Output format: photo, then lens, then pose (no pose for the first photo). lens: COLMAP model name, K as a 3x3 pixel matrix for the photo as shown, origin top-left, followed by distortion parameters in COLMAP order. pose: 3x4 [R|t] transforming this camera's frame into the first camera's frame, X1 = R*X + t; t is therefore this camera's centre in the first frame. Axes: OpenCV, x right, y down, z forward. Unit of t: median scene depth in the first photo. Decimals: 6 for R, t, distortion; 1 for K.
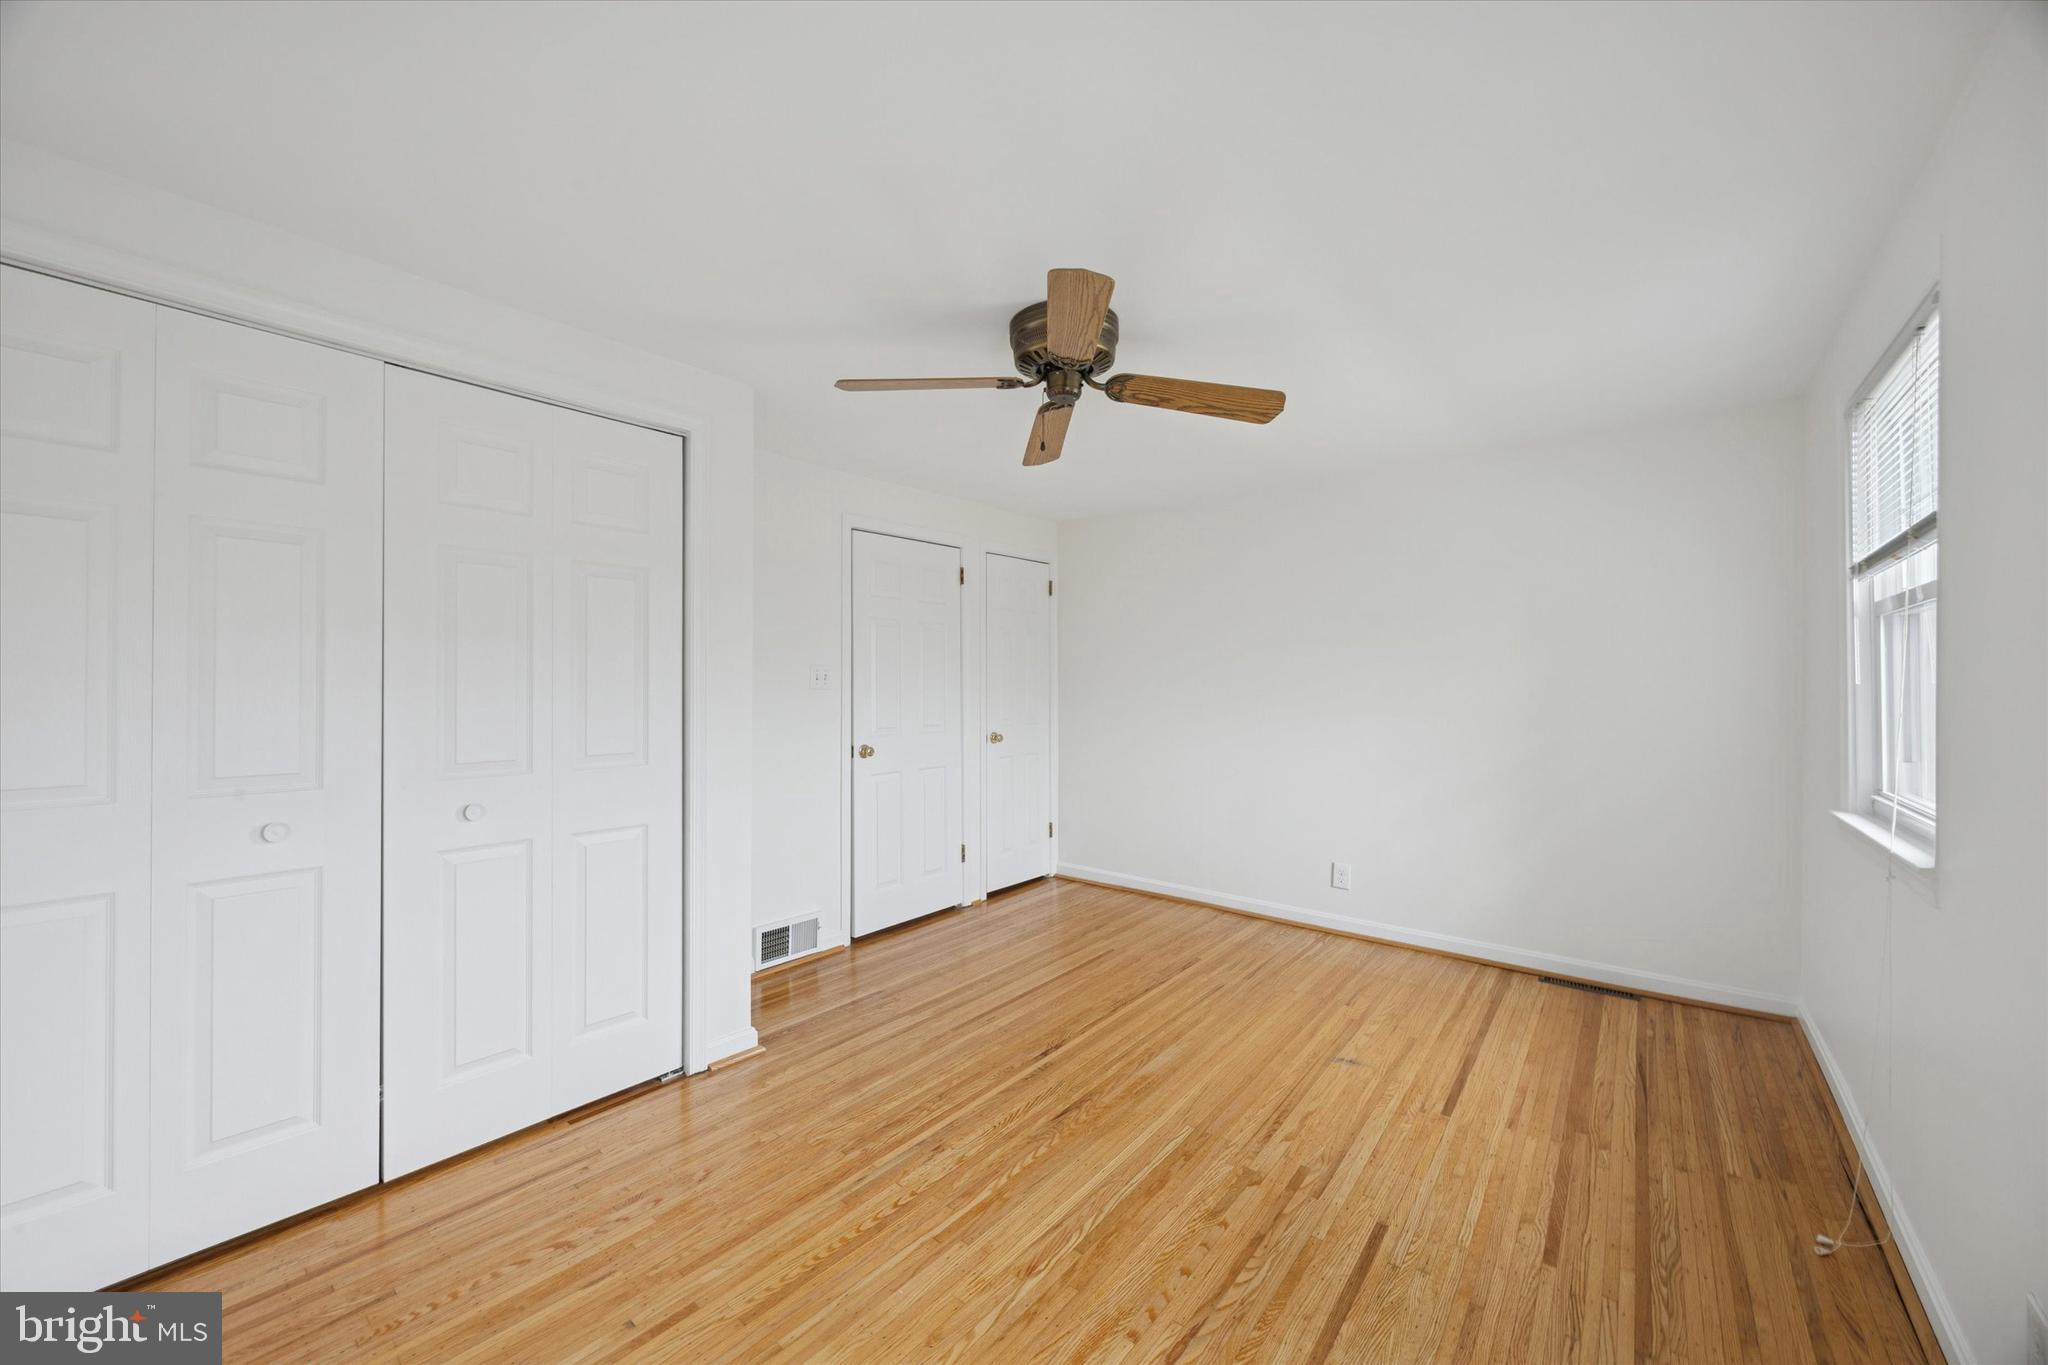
lens RADIAL K [[772.5, 0, 1011.7], [0, 772.5, 676.9], [0, 0, 1]] dist [-0.001376, 0.000048]
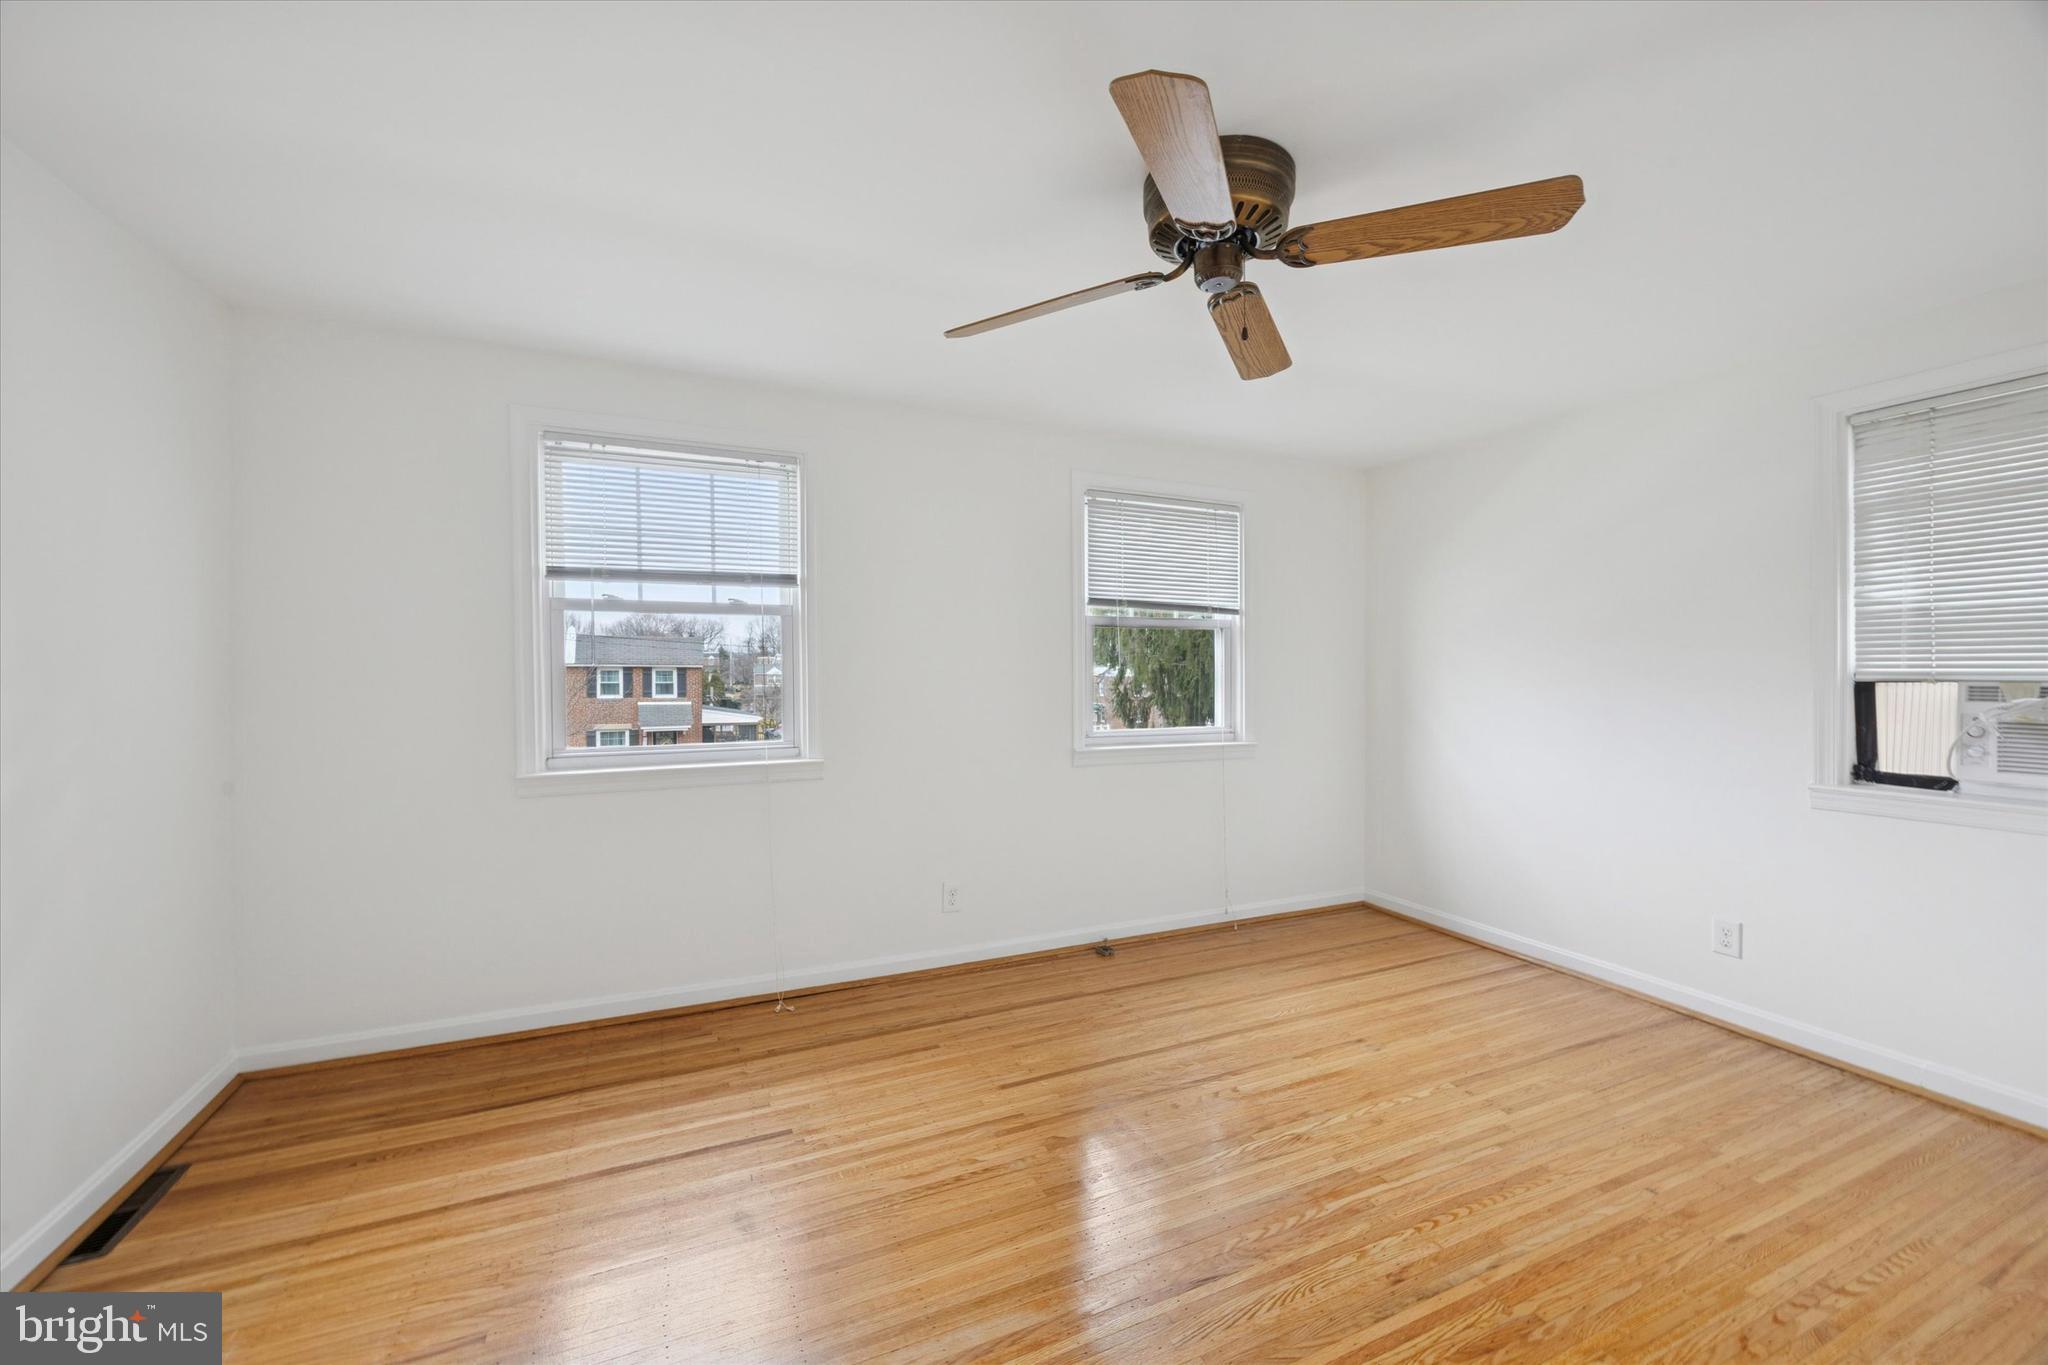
lens RADIAL K [[784.6, 0, 1026.0], [0, 784.6, 678.6], [0, 0, 1]] dist [0.001431, 0.000075]
pose [[-0.901095, -0.008845, 0.433532, -0.092014], [-0.010829, 0.999939, -0.002106, 0.028194], [-0.433487, -0.006593, -0.901136, 1.739647]]
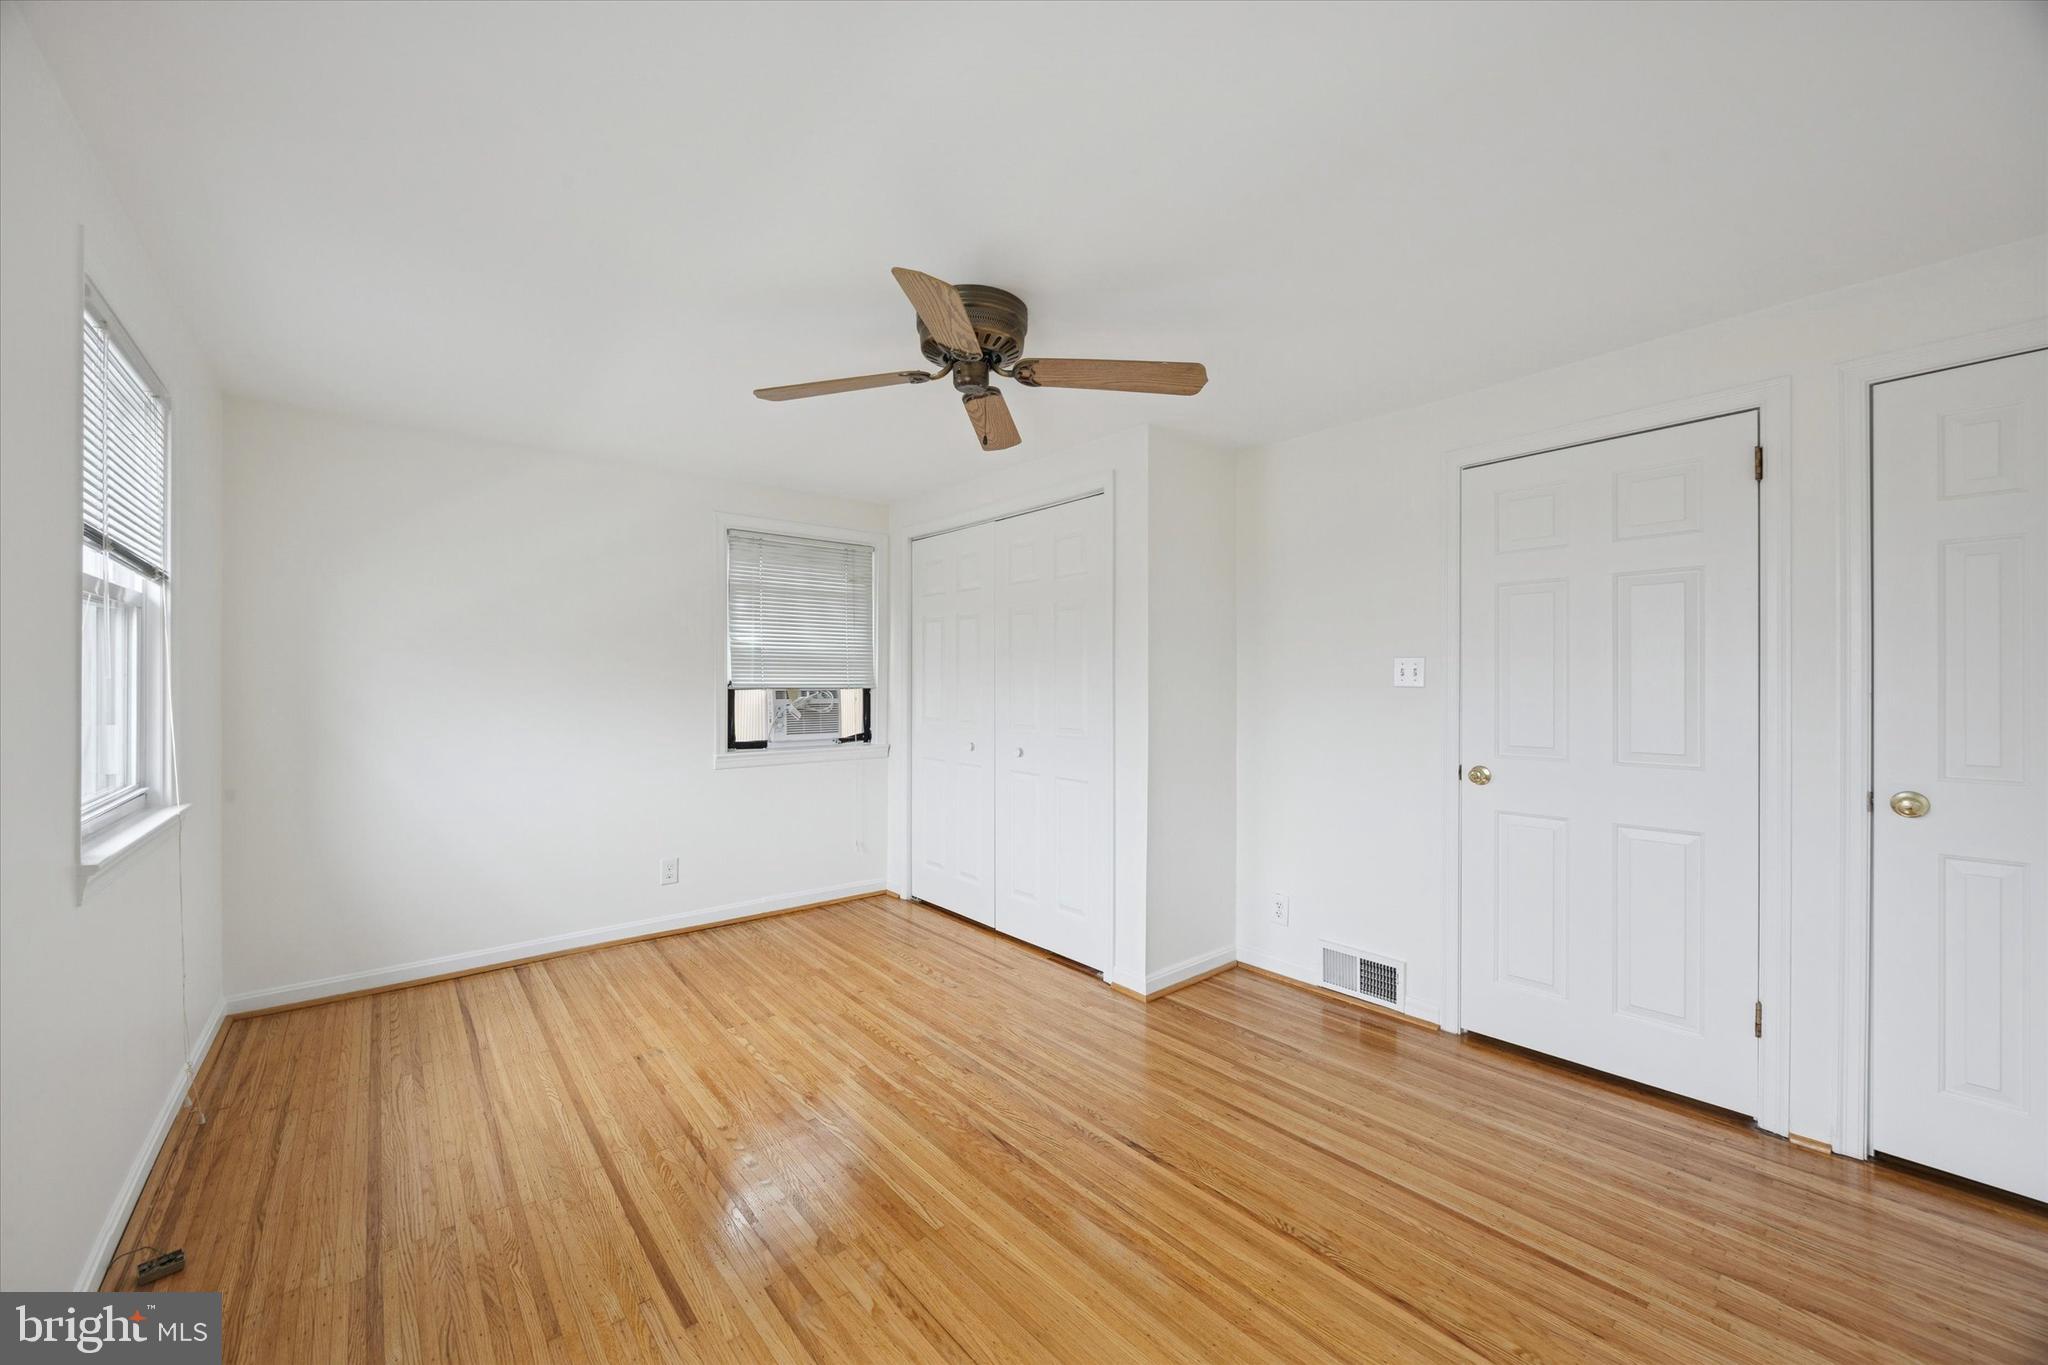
lens RADIAL K [[772.5, 0, 1011.7], [0, 772.5, 676.9], [0, 0, 1]] dist [-0.001376, 0.000048]
pose [[-0.178316, -0.010267, -0.983920, 1.007588], [0.010543, 0.999868, -0.012344, 0.016814], [0.983917, -0.012574, -0.178185, 1.210040]]
